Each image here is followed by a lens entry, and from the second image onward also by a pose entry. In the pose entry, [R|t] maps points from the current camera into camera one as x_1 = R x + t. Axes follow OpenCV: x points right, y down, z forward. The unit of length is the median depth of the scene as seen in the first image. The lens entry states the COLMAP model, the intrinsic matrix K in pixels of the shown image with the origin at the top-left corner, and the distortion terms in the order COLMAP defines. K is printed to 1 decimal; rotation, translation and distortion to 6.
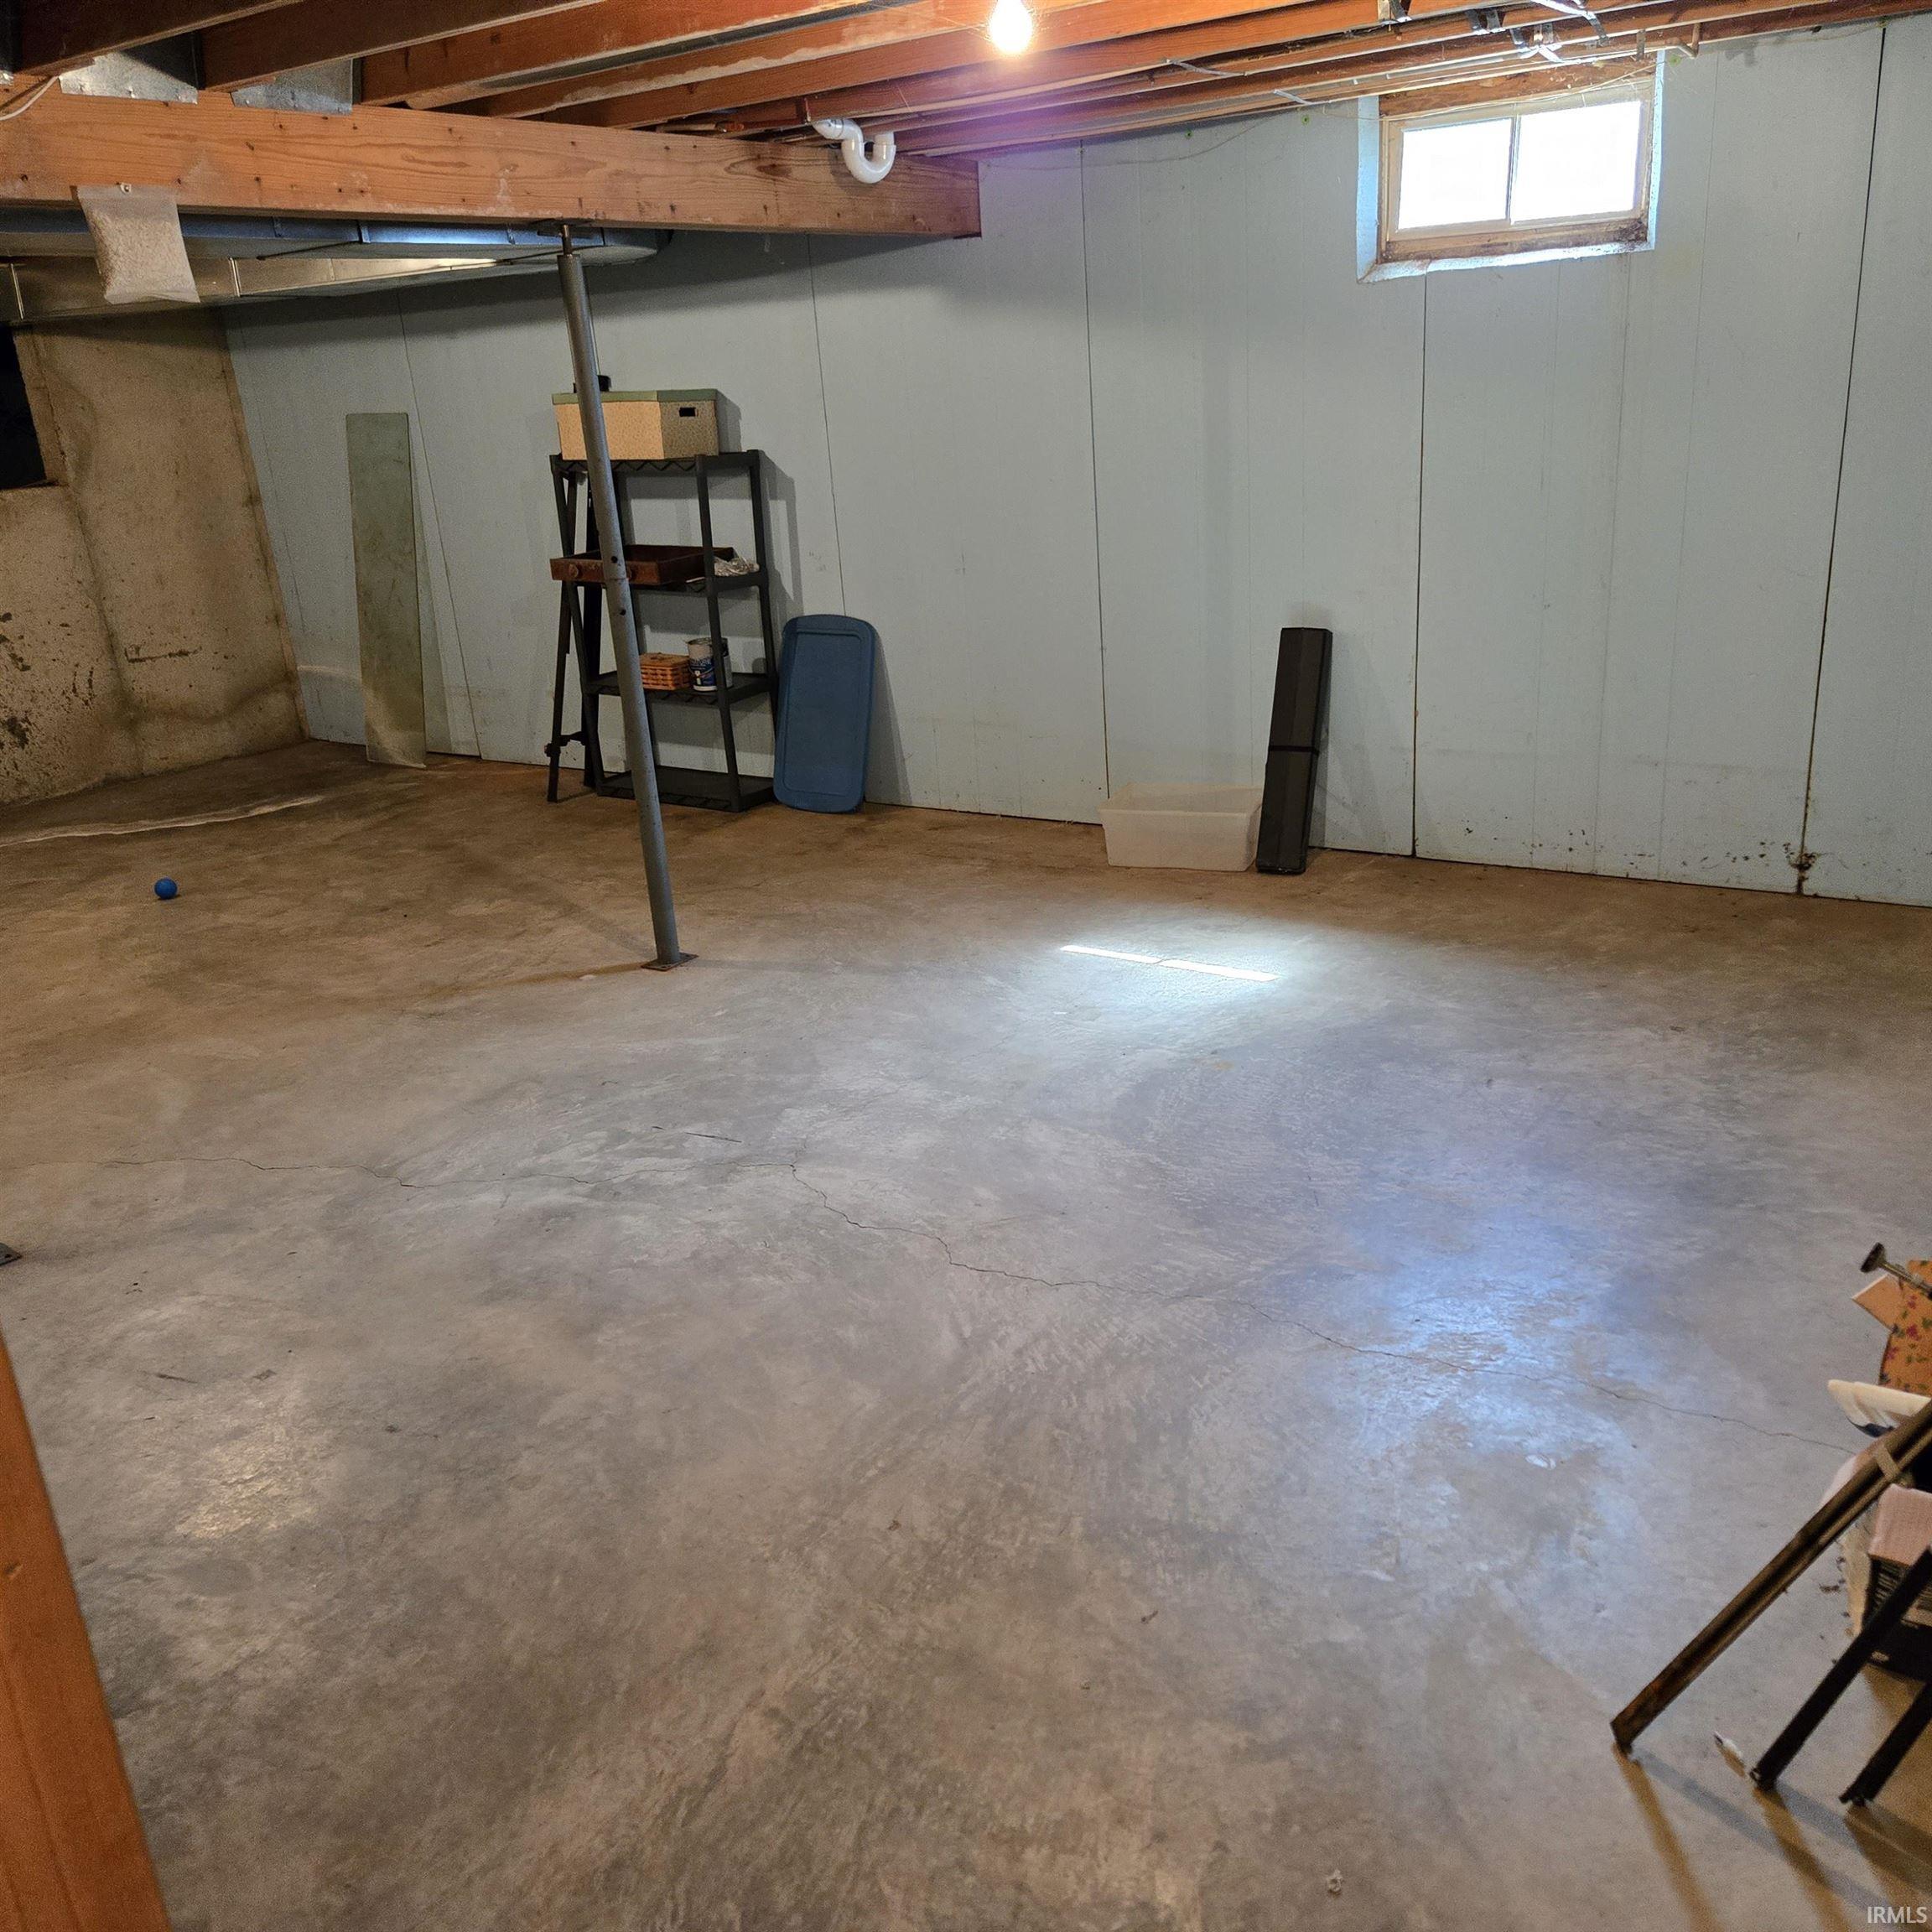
lens RADIAL K [[1700.6, 0, 970.1], [0, 1700.6, 975.1], [0, 0, 1]] dist [0.069930, -0.047255]
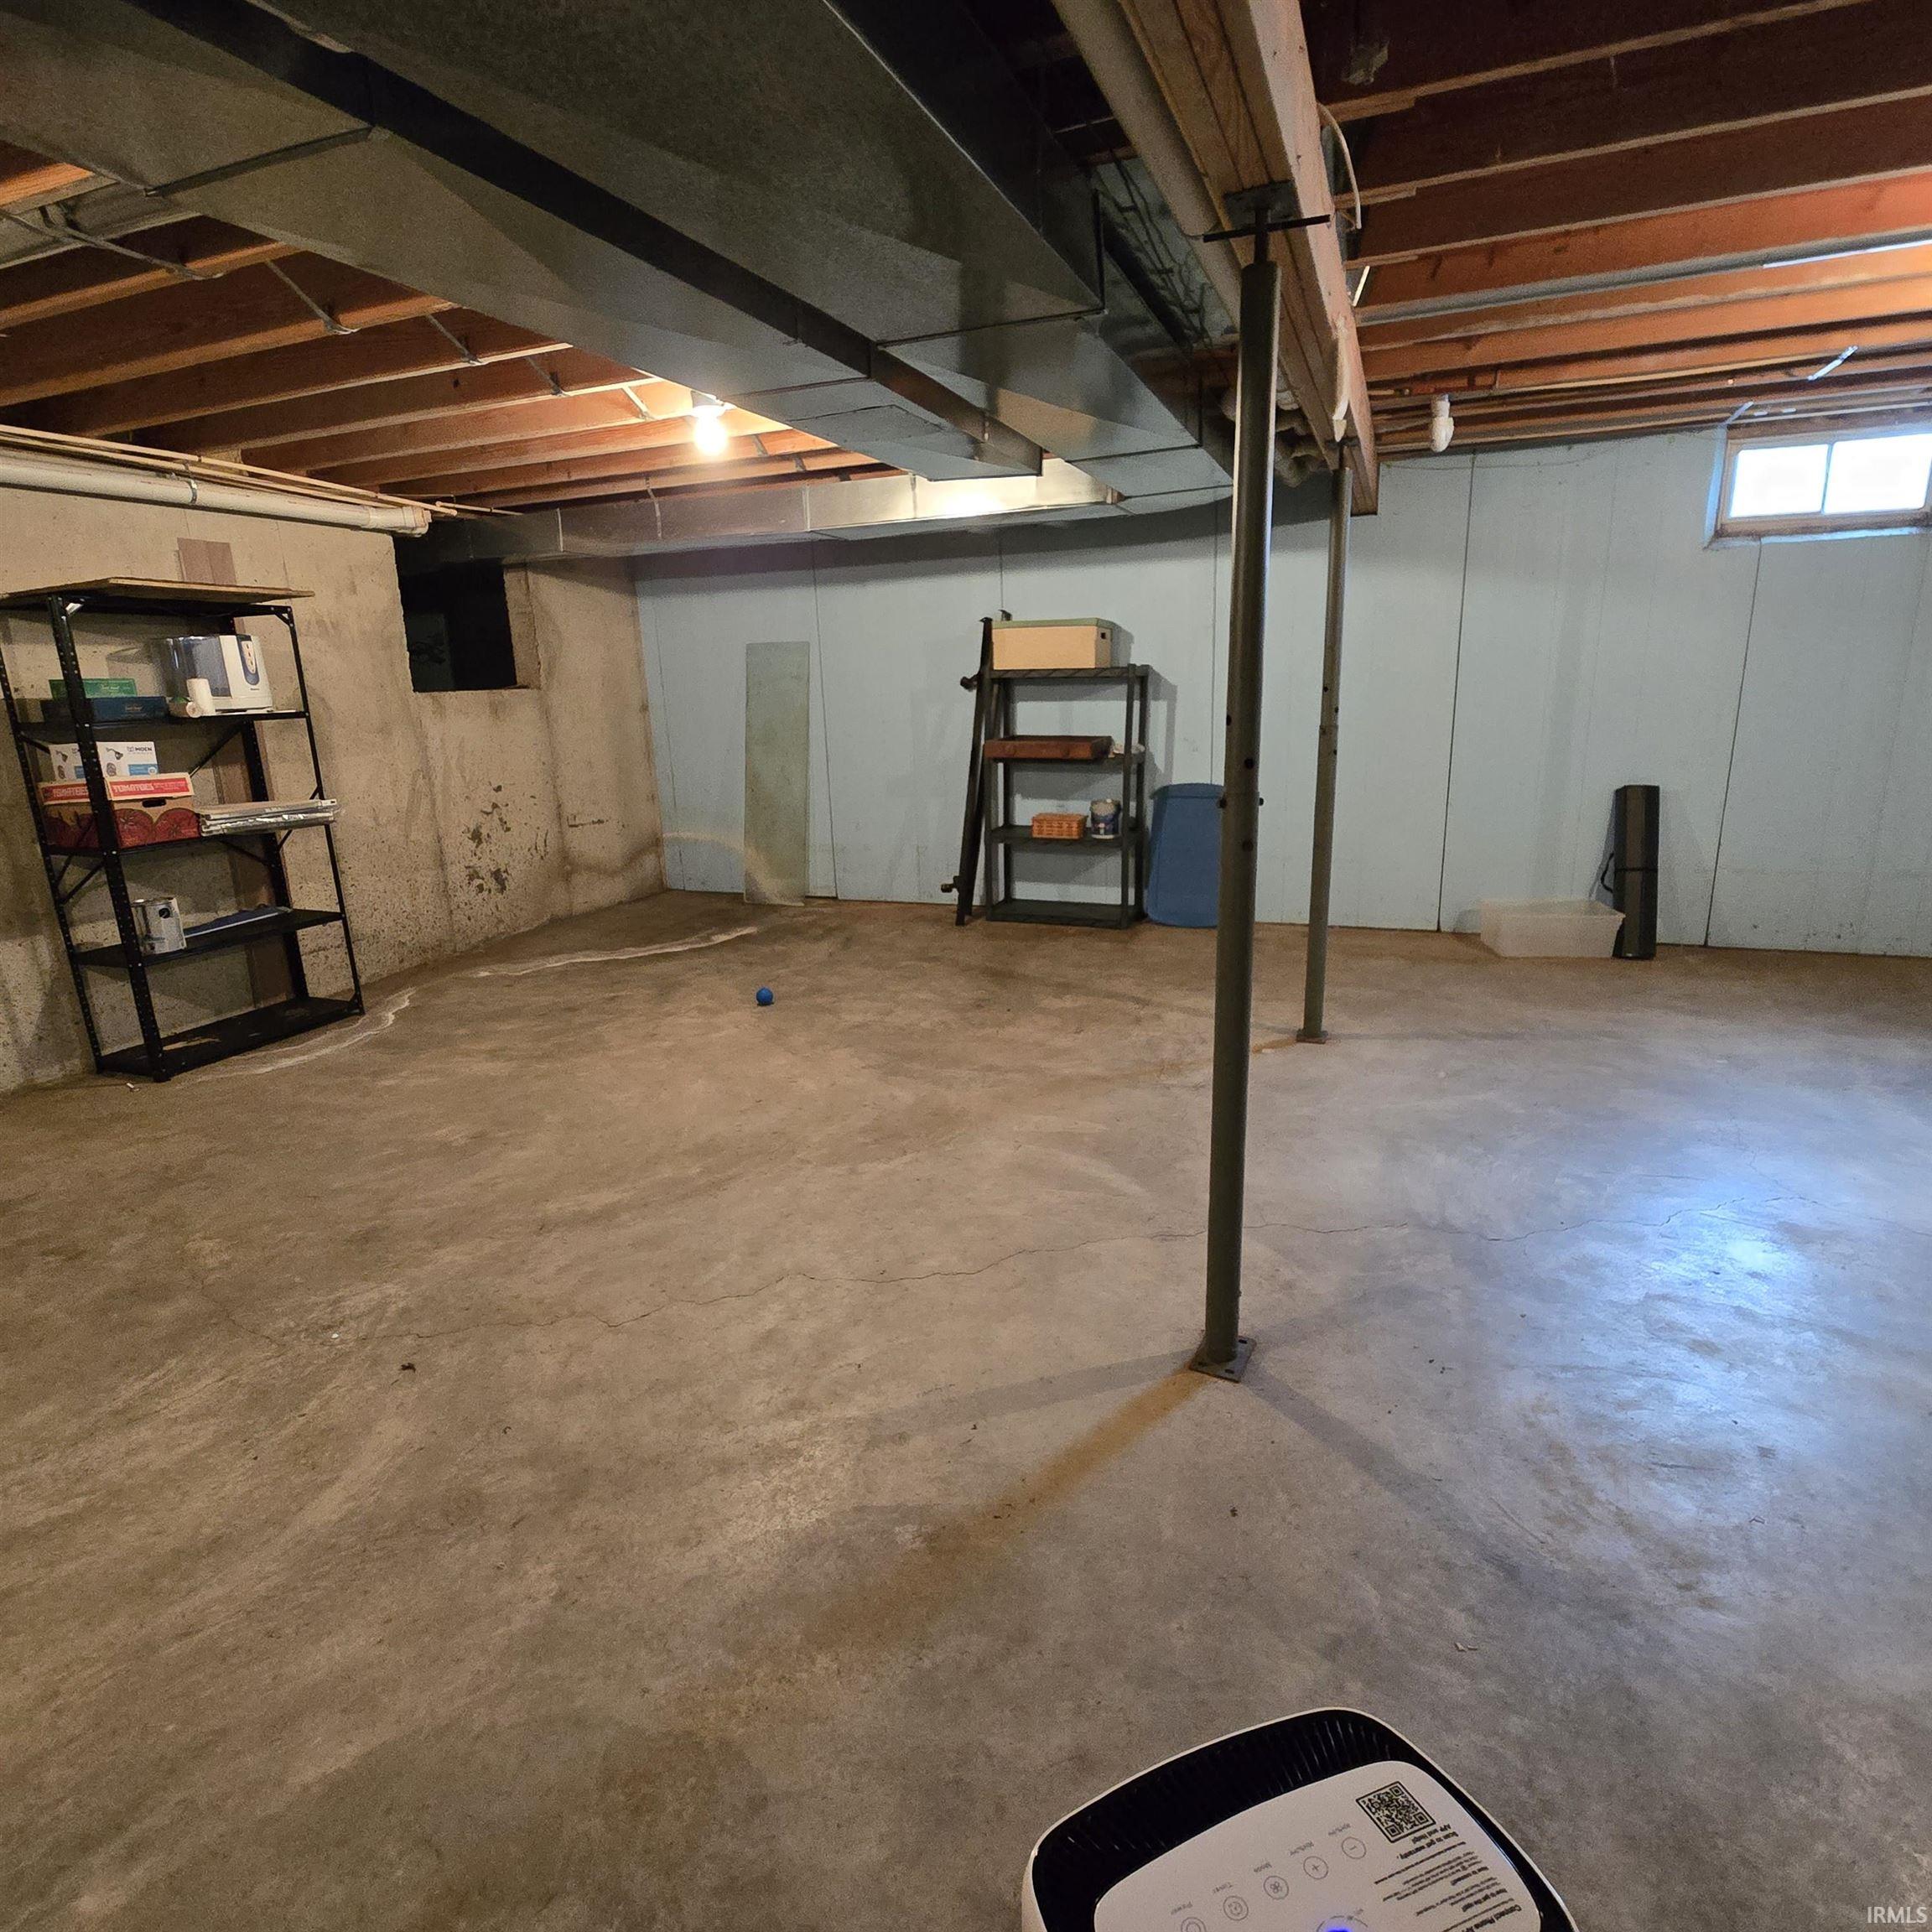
lens RADIAL K [[1068.3, 0, 960.6], [0, 1068.3, 951.4], [0, 0, 1]] dist [-0.006929, 0.001661]
pose [[0.977089, -0.019400, 0.211947, -0.436238], [0.041027, 0.994328, -0.098126, -0.002667], [-0.208841, 0.104573, 0.972343, 0.221350]]
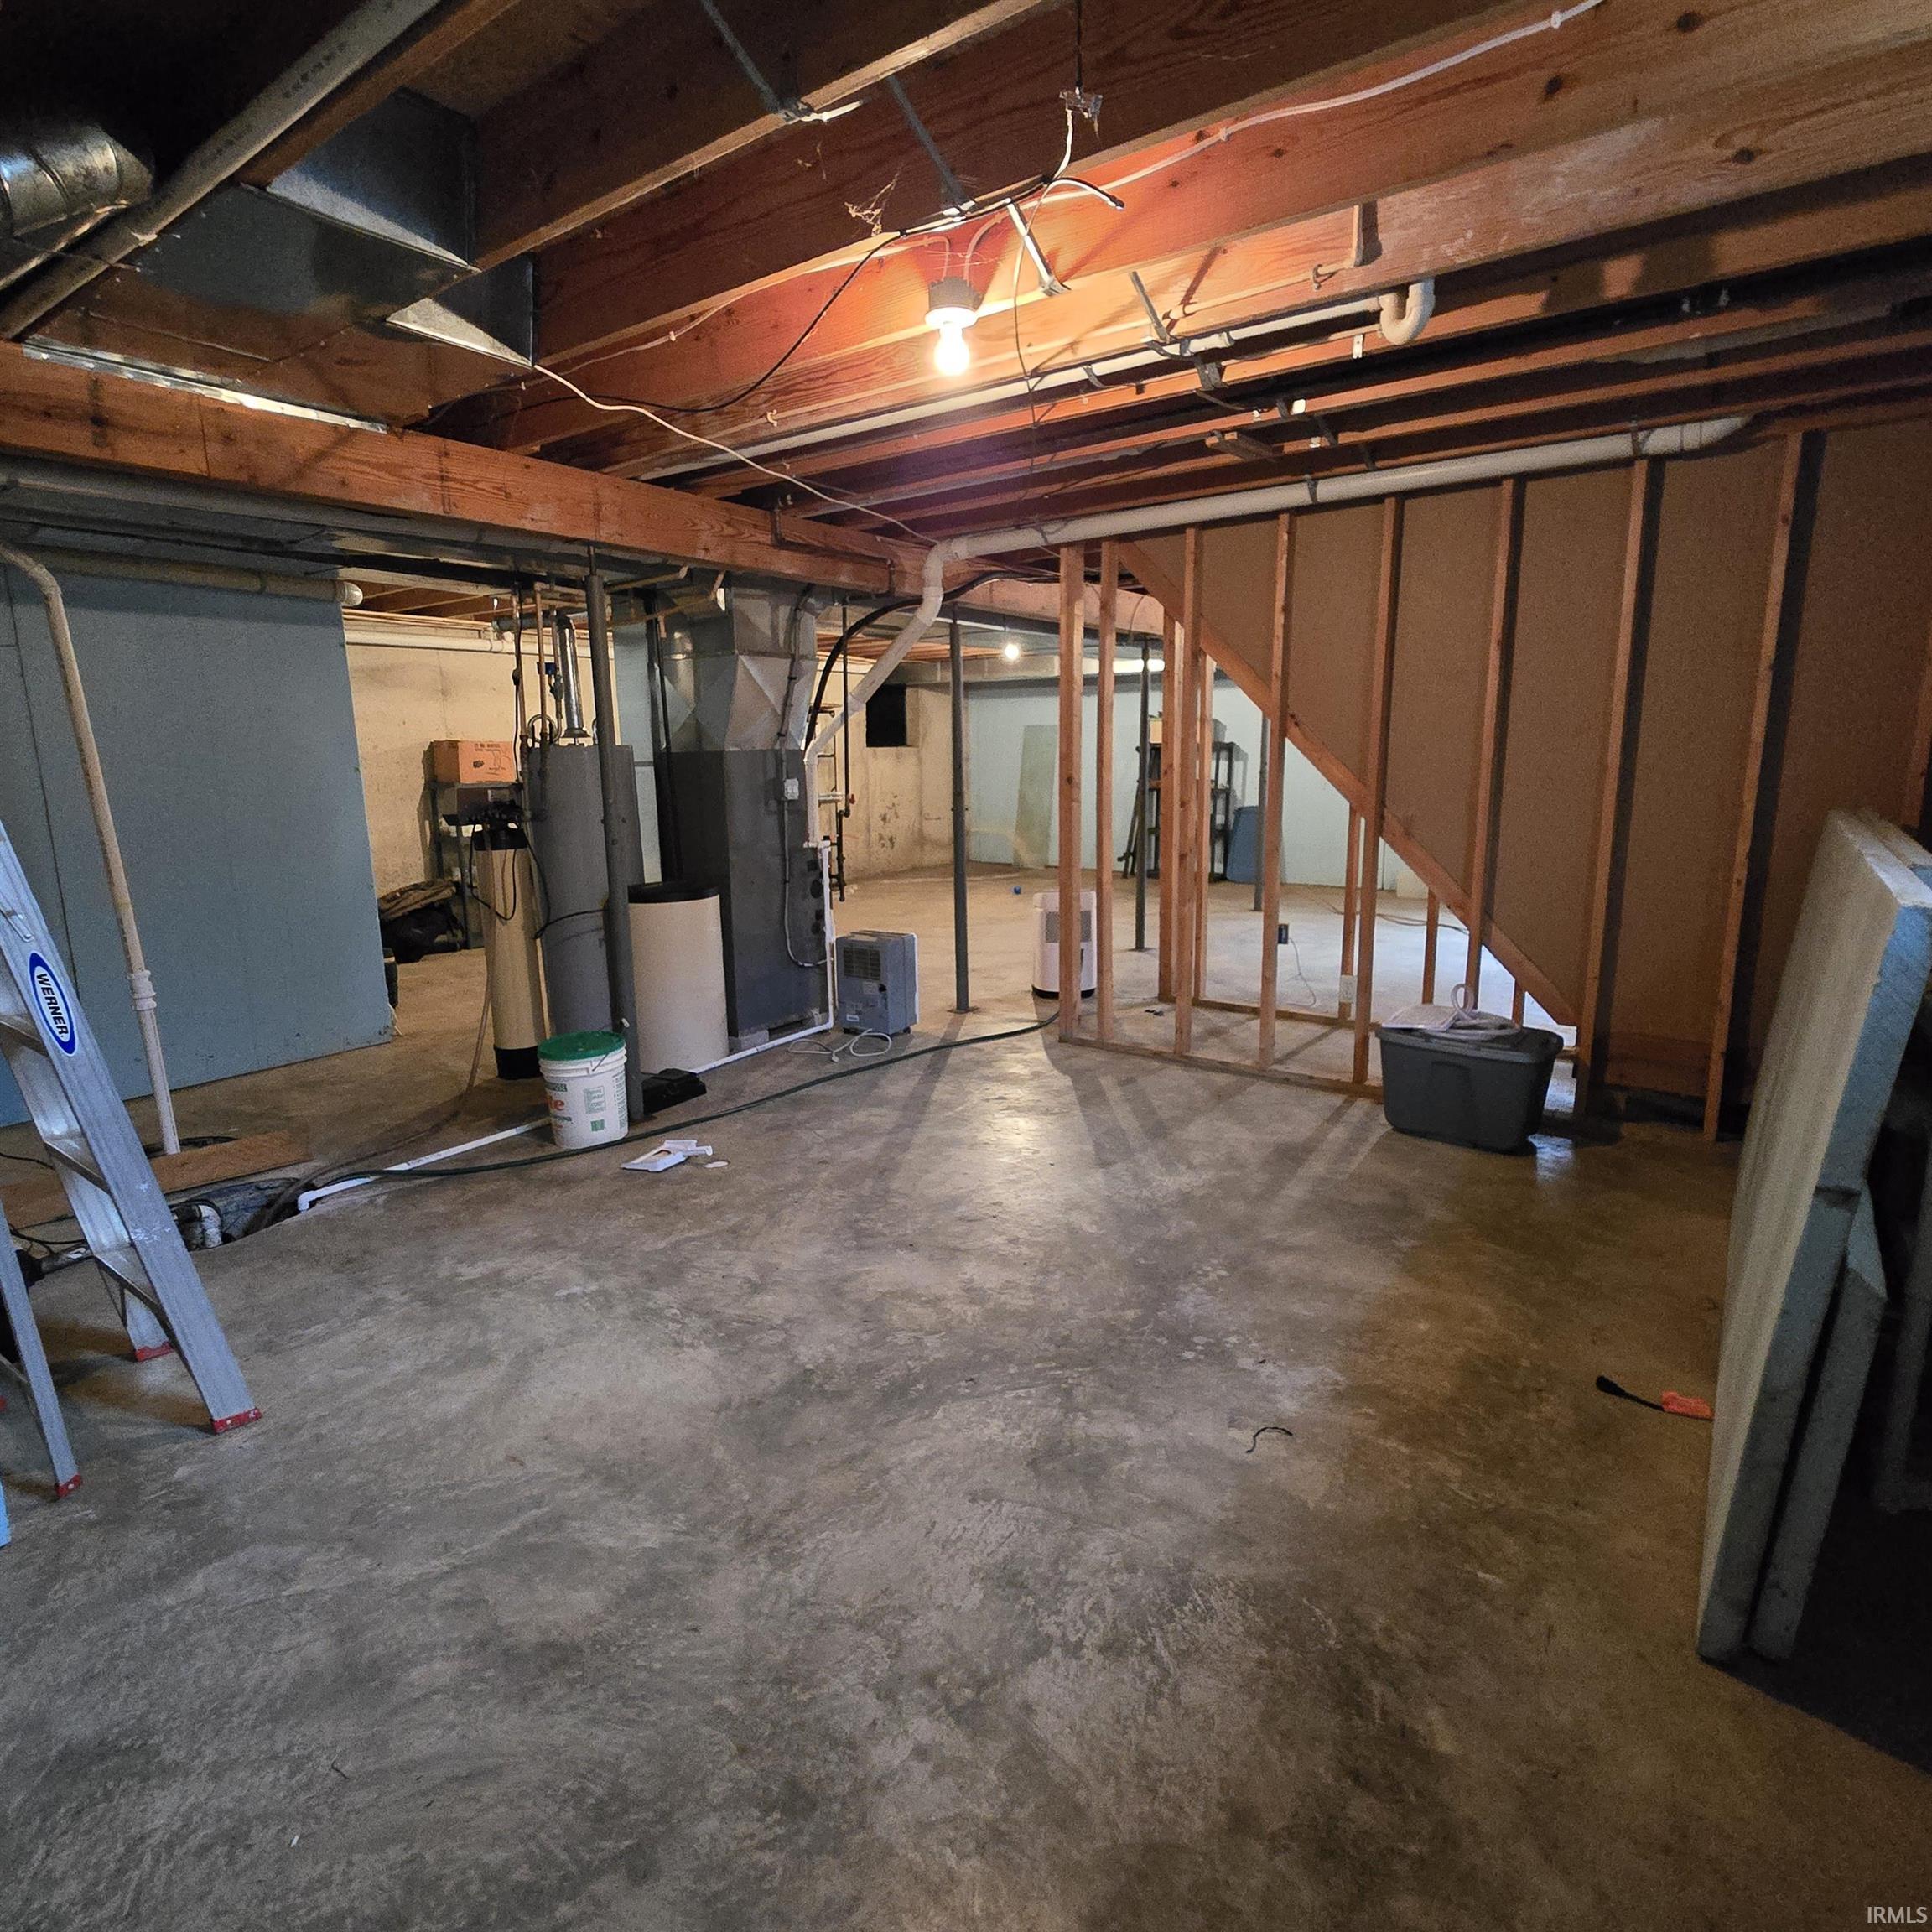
lens RADIAL K [[1068.3, 0, 969.6], [0, 1068.3, 963.4], [0, 0, 1]] dist [-0.006929, 0.001661]
pose [[0.997689, 0.062594, -0.026433, -0.435259], [-0.065798, 0.987091, -0.146022, 0.265870], [0.016952, 0.147423, 0.988928, -0.507587]]
